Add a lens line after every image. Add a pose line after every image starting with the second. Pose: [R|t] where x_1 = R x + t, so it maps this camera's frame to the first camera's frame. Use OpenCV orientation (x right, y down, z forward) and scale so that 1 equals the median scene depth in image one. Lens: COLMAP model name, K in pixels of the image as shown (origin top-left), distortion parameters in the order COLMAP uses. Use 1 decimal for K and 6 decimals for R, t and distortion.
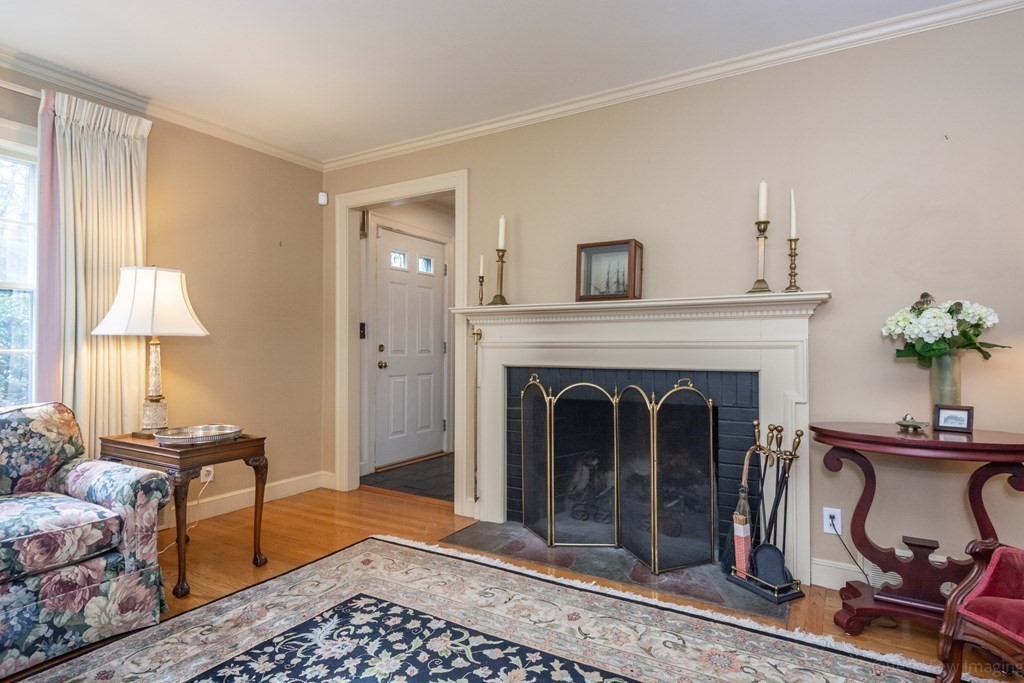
lens RADIAL K [[543.3, 0, 520.9], [0, 543.3, 343.5], [0, 0, 1]] dist [-0.002960, -0.002675]
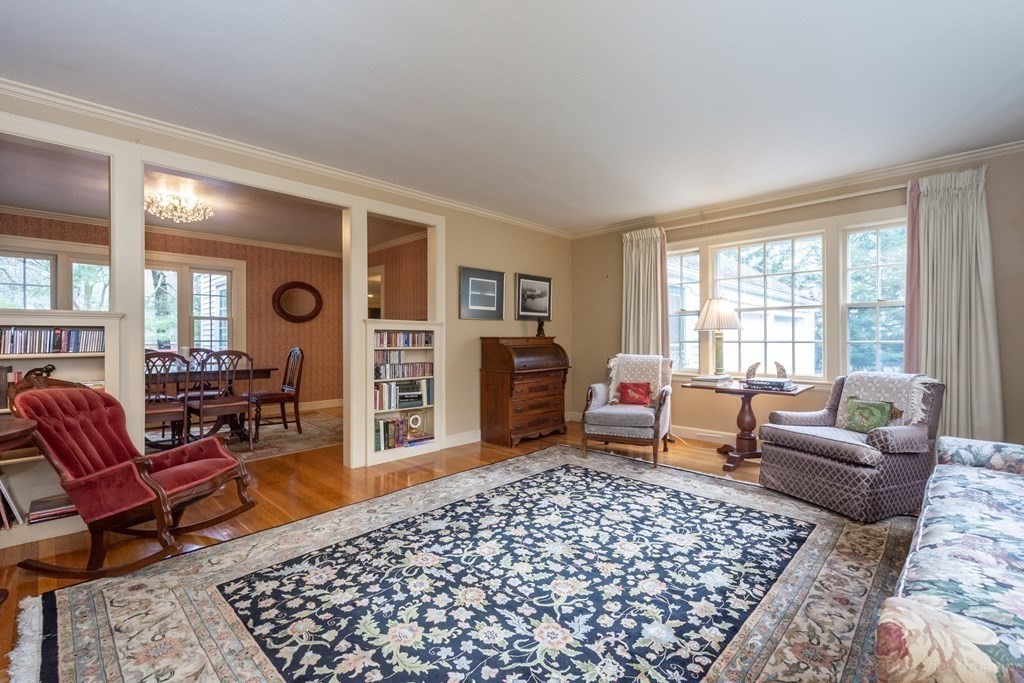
lens RADIAL K [[455.3, 0, 516.5], [0, 455.3, 331.0], [0, 0, 1]] dist [0.021464, -0.007254]
pose [[-0.971756, 0.005669, 0.235919, -0.430384], [-0.000060, 0.999705, -0.024268, 0.002580], [-0.235987, -0.023597, -0.971470, 1.459661]]
